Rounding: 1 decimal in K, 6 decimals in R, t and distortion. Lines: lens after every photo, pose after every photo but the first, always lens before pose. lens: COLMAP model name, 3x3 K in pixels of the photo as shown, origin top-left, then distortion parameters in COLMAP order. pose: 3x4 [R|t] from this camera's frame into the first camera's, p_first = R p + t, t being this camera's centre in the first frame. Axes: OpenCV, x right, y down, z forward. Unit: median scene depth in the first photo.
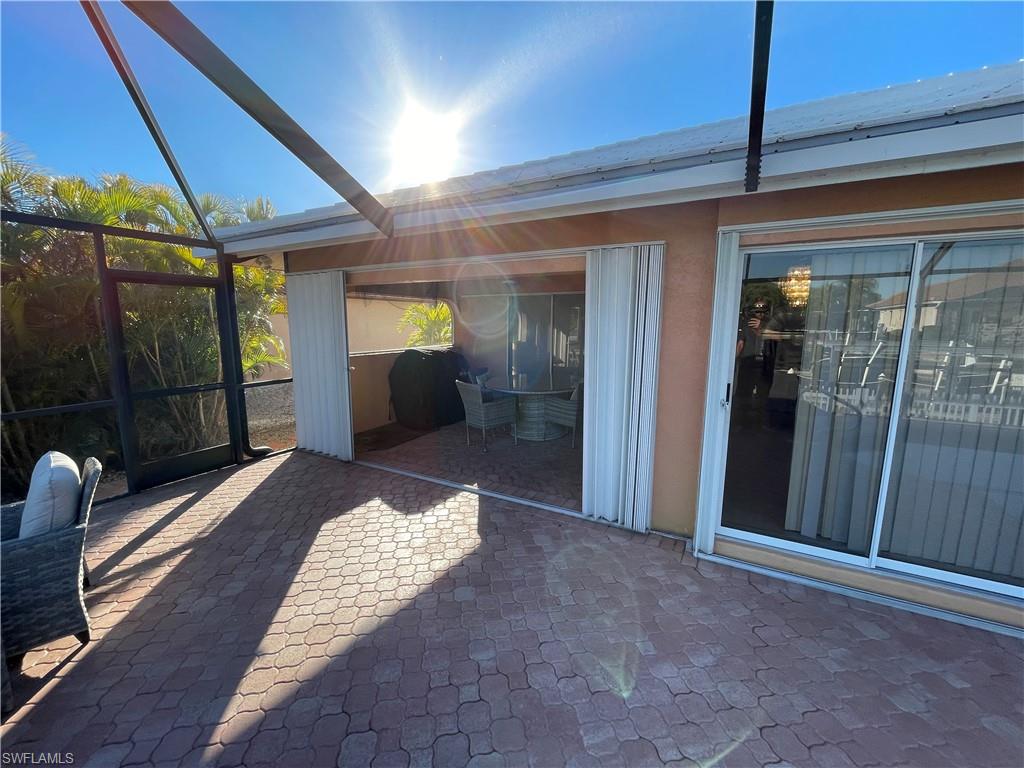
lens RADIAL K [[411.9, 0, 511.5], [0, 411.9, 383.2], [0, 0, 1]] dist [-0.001530, -0.000511]
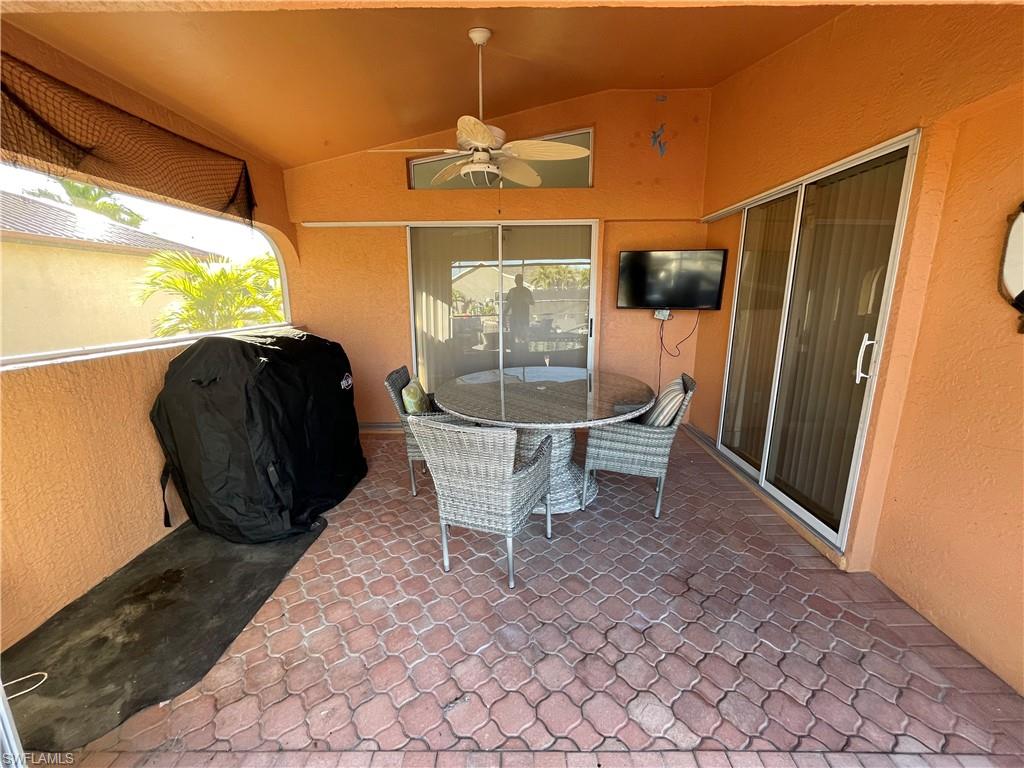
lens RADIAL K [[411.9, 0, 511.5], [0, 411.9, 383.2], [0, 0, 1]] dist [-0.001530, -0.000511]
pose [[0.878658, -0.106640, 0.465390, -0.183927], [0.079013, 0.993775, 0.078538, -0.047765], [-0.470868, -0.032236, 0.881614, 0.532059]]
